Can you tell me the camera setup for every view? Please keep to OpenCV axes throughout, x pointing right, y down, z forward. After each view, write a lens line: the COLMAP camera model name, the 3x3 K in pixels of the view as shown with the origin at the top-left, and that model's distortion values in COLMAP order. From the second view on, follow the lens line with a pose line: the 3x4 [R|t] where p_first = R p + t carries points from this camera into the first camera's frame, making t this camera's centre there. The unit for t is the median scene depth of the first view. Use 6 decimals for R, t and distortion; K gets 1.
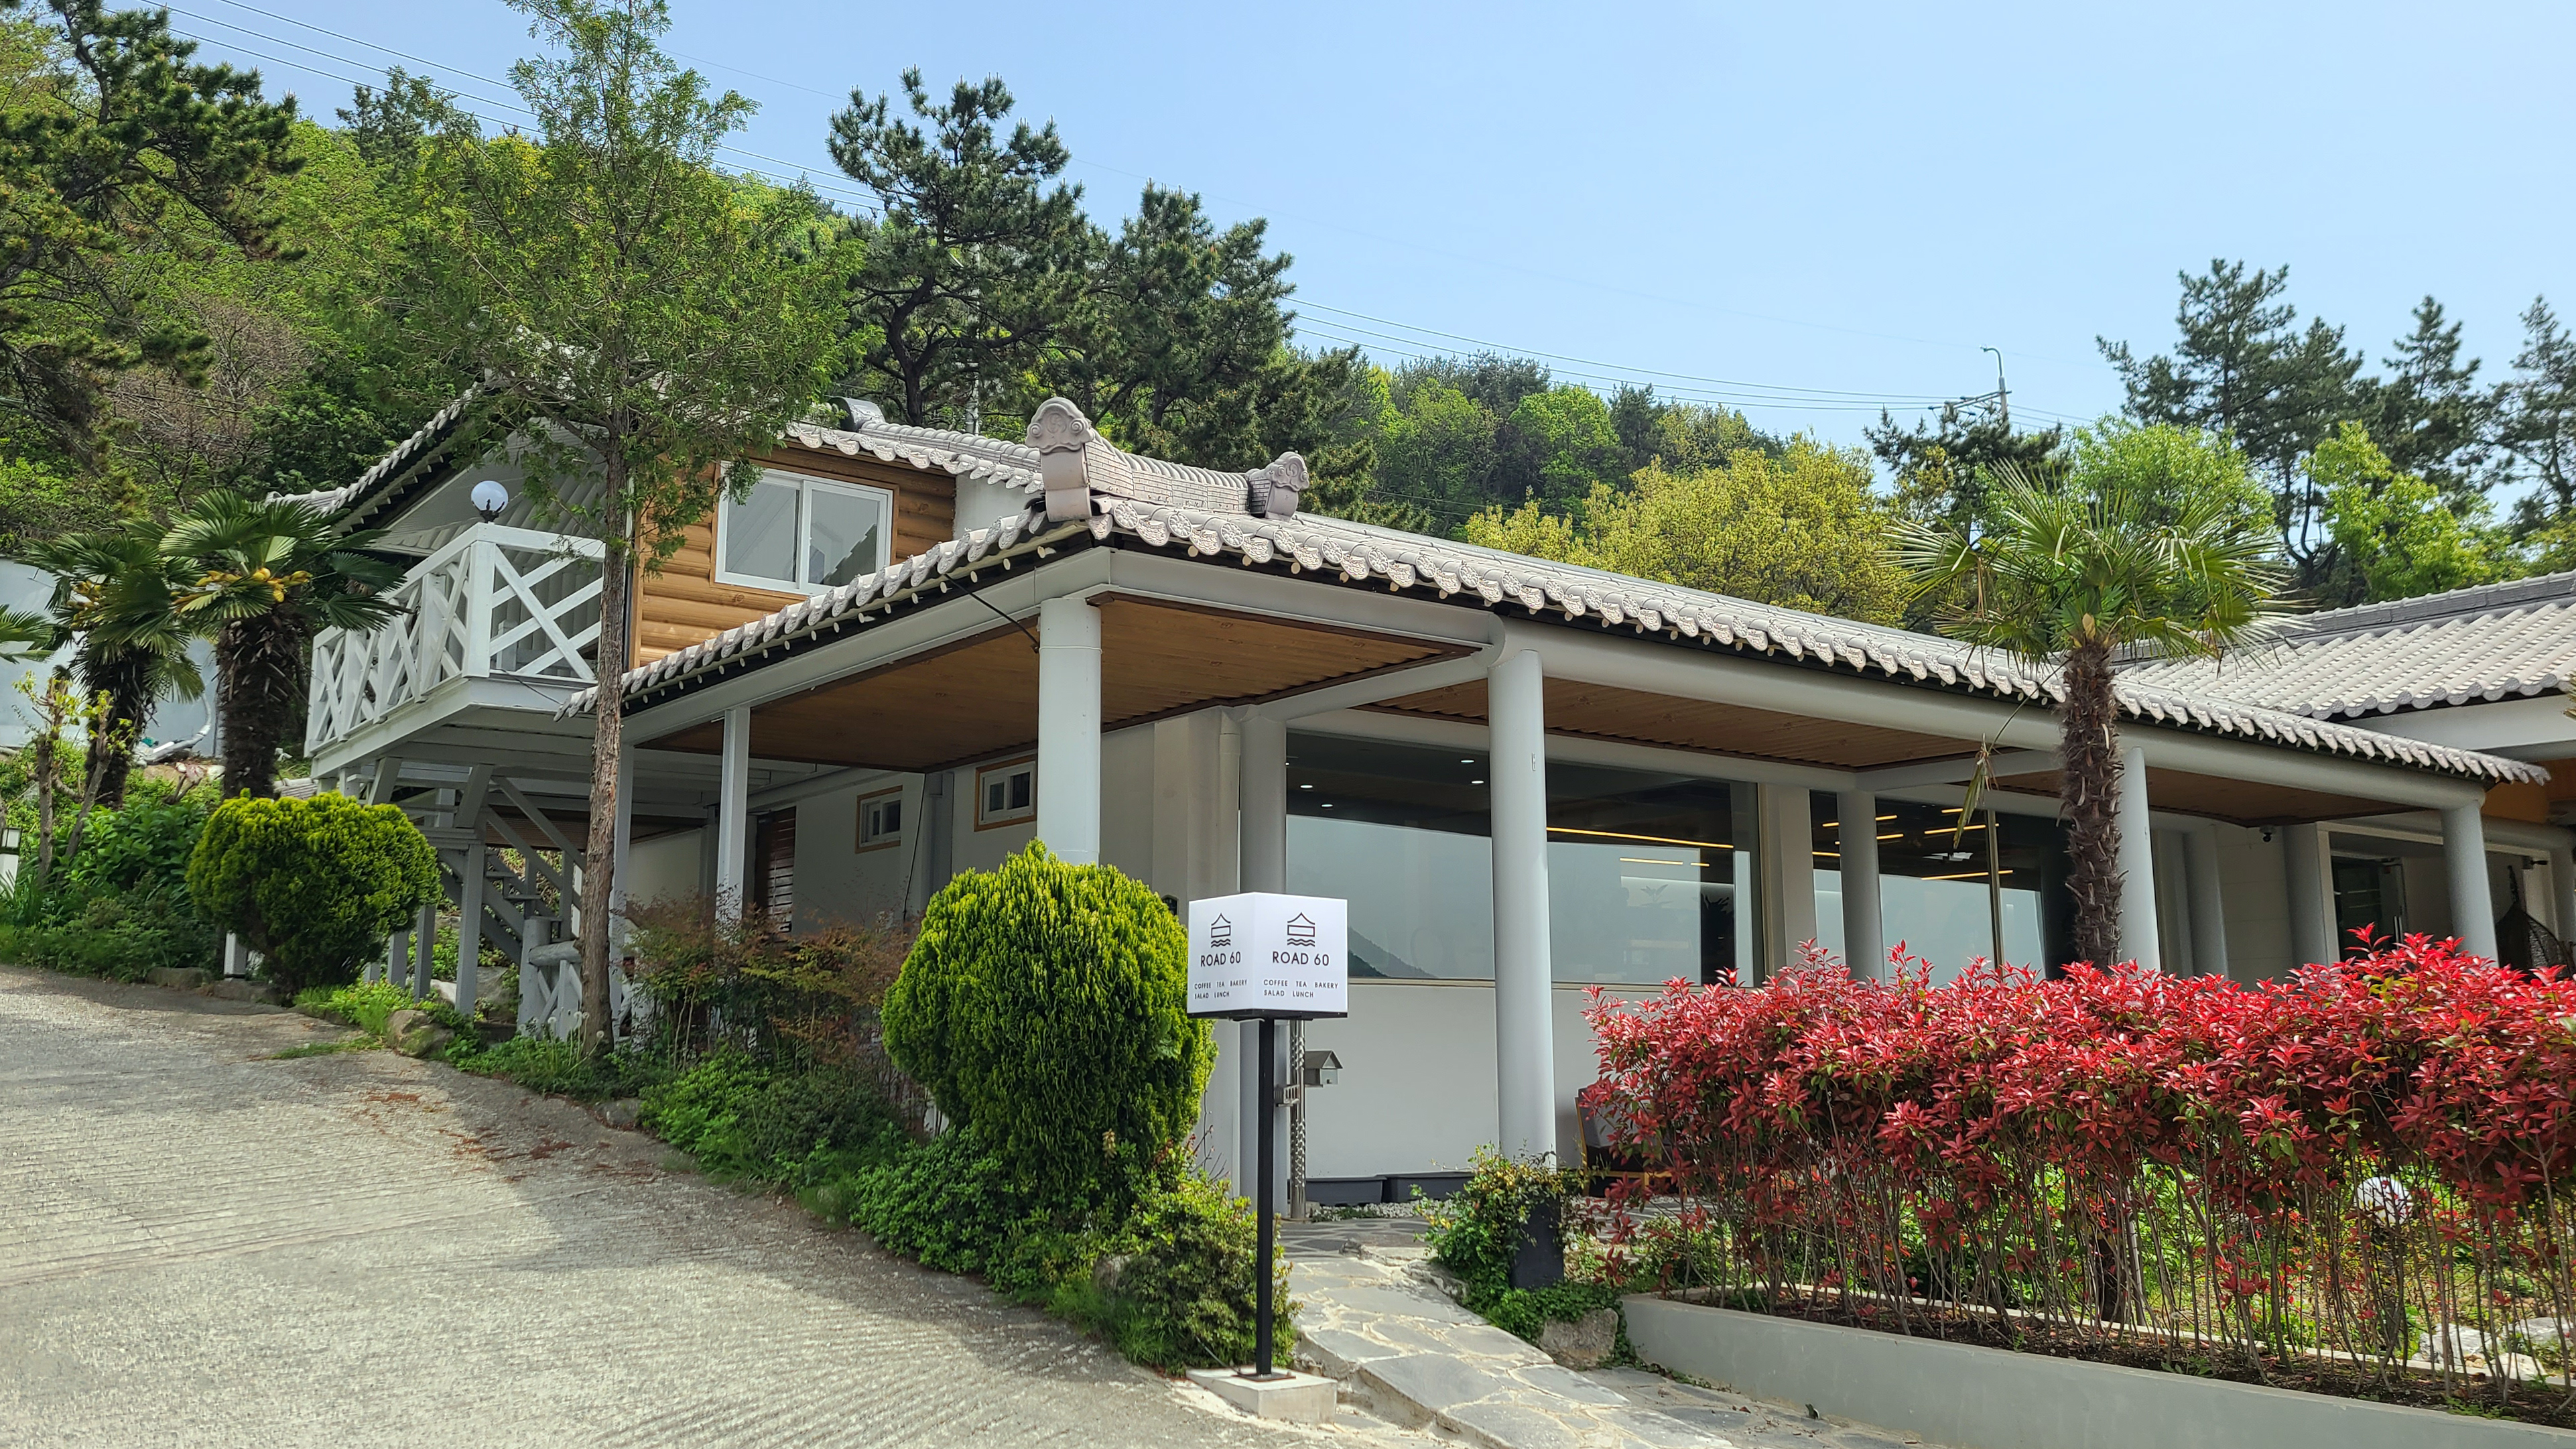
lens RADIAL K [[1942.4, 0, 1288.0], [0, 1942.4, 724.5], [0, 0, 1]] dist [0.080029, -0.067614]
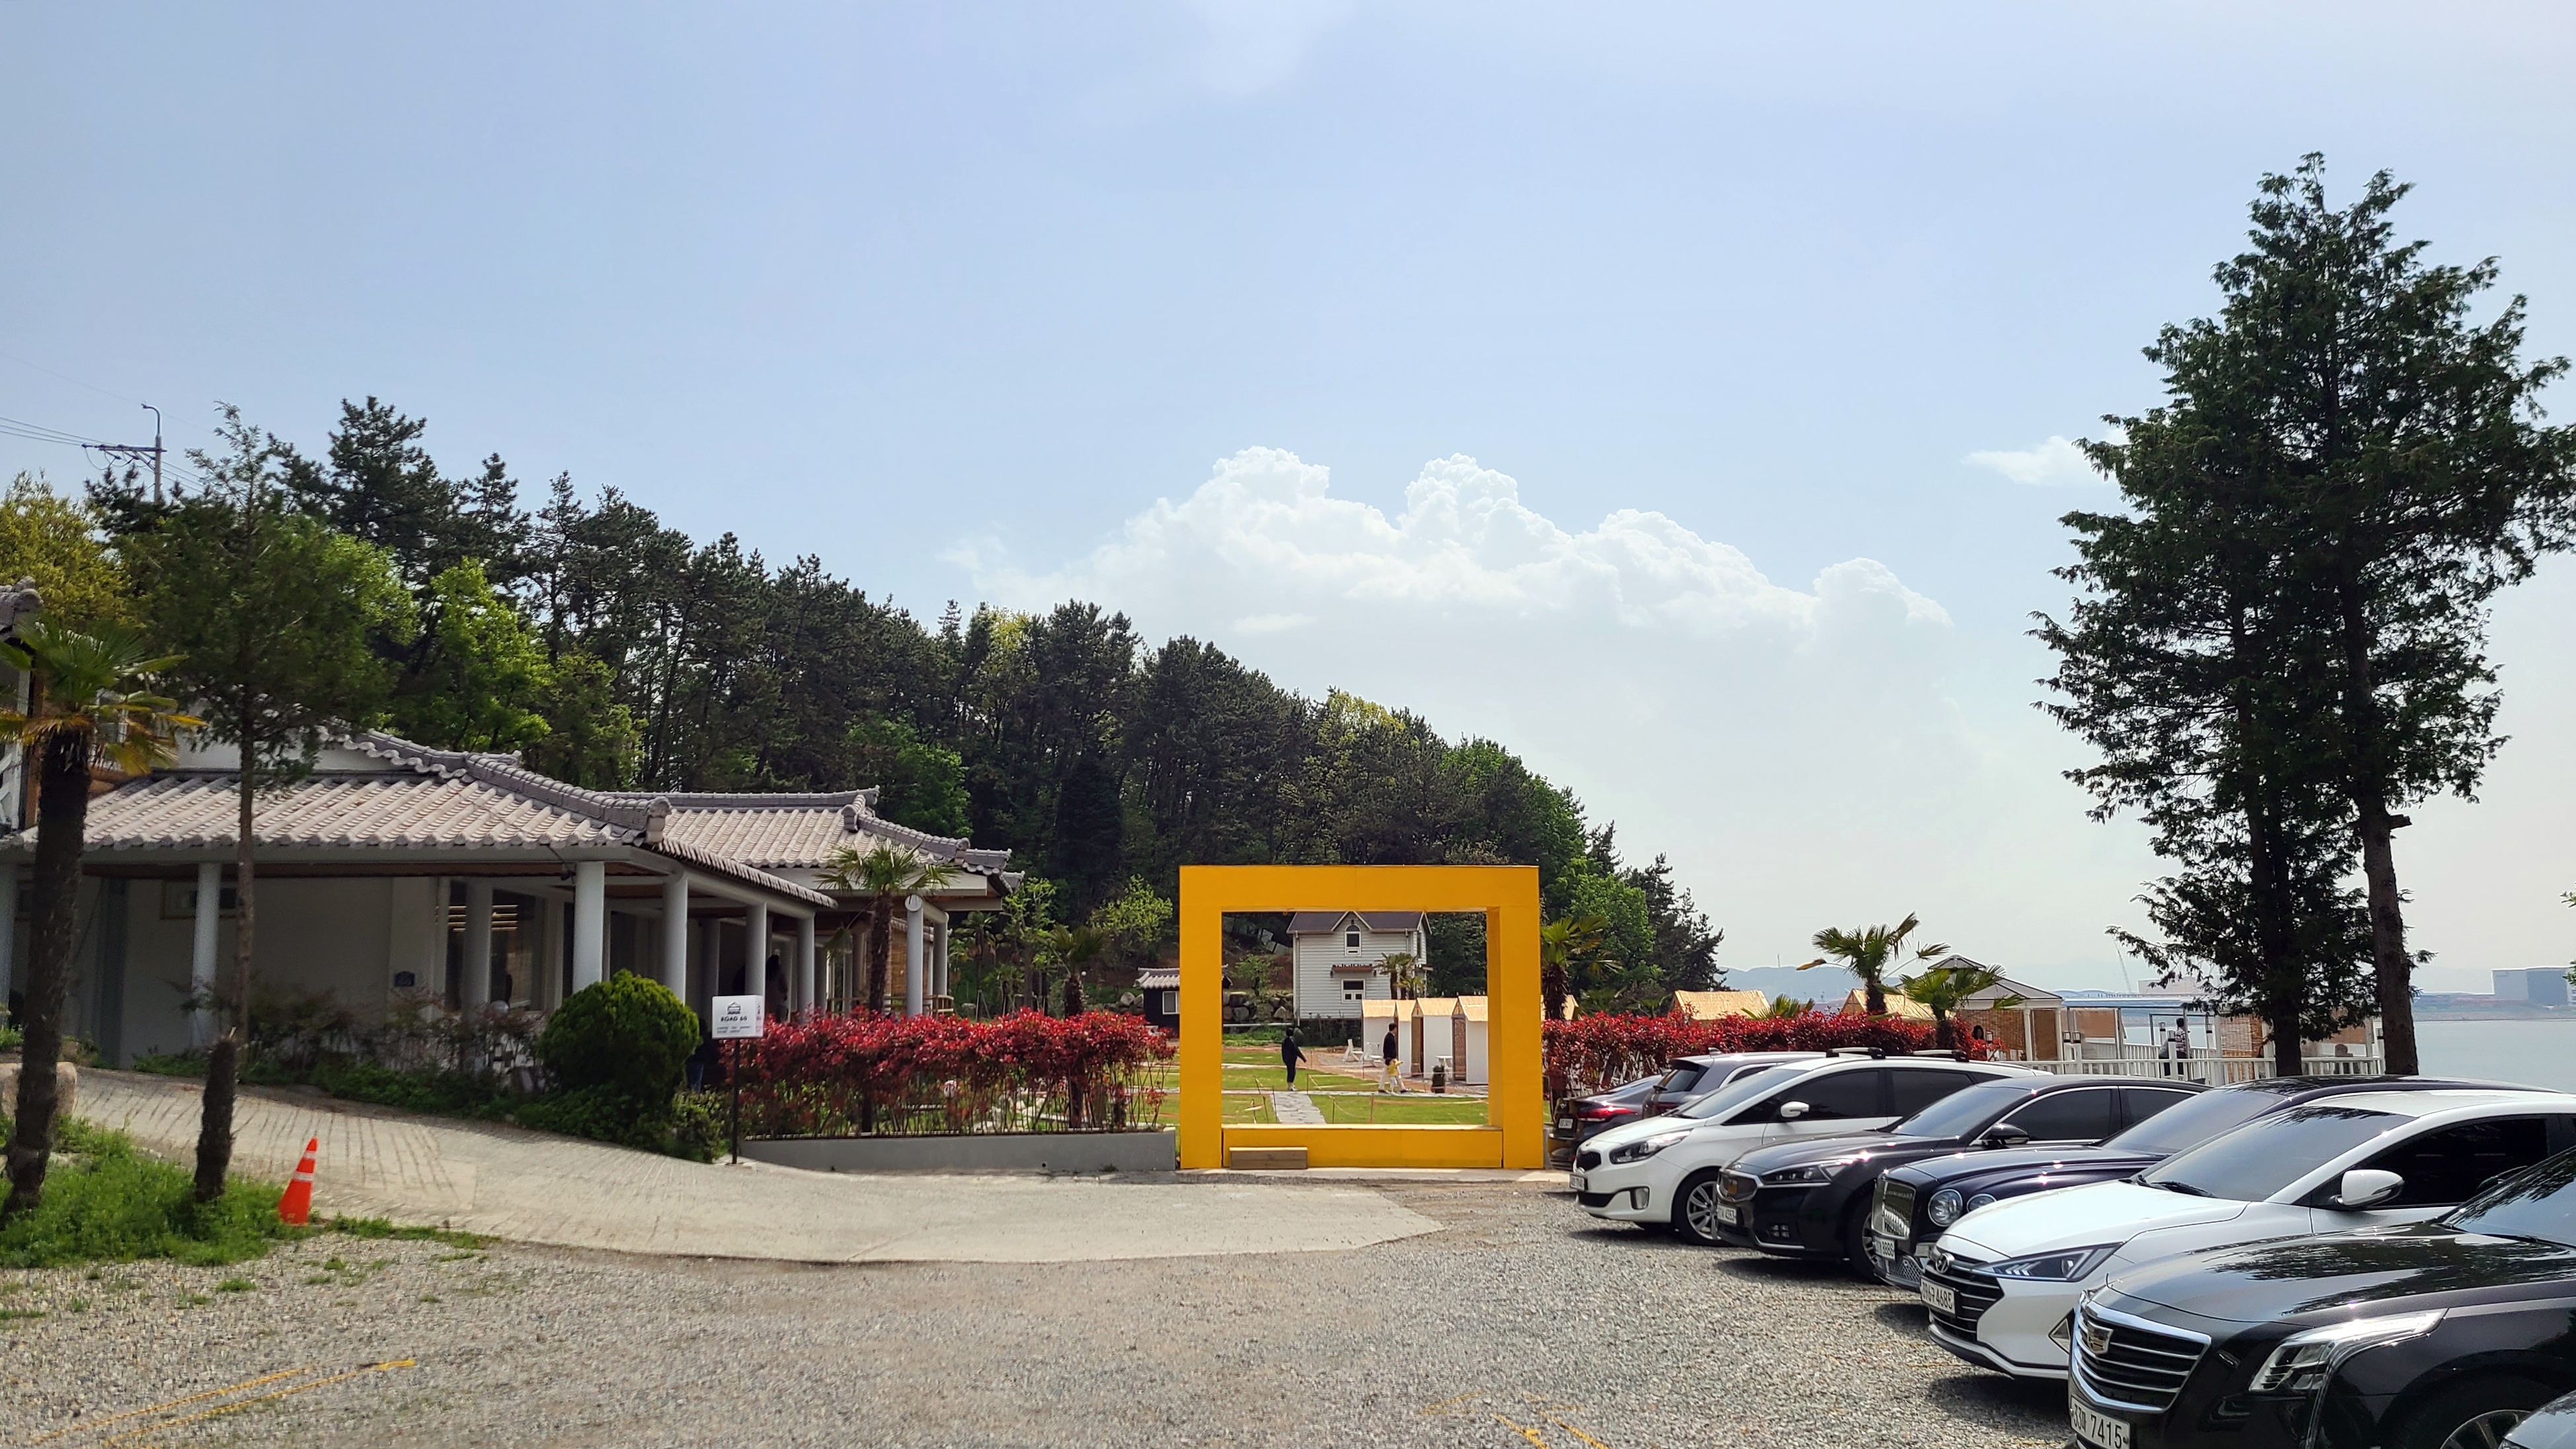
lens RADIAL K [[1942.5, 0, 1288.0], [0, 1942.5, 724.5], [0, 0, 1]] dist [0.080029, -0.067614]
pose [[0.506357, 0.103020, 0.856148, -0.273910], [-0.112569, 0.992239, -0.052819, -0.030850], [-0.854945, -0.069631, 0.514024, -0.137583]]
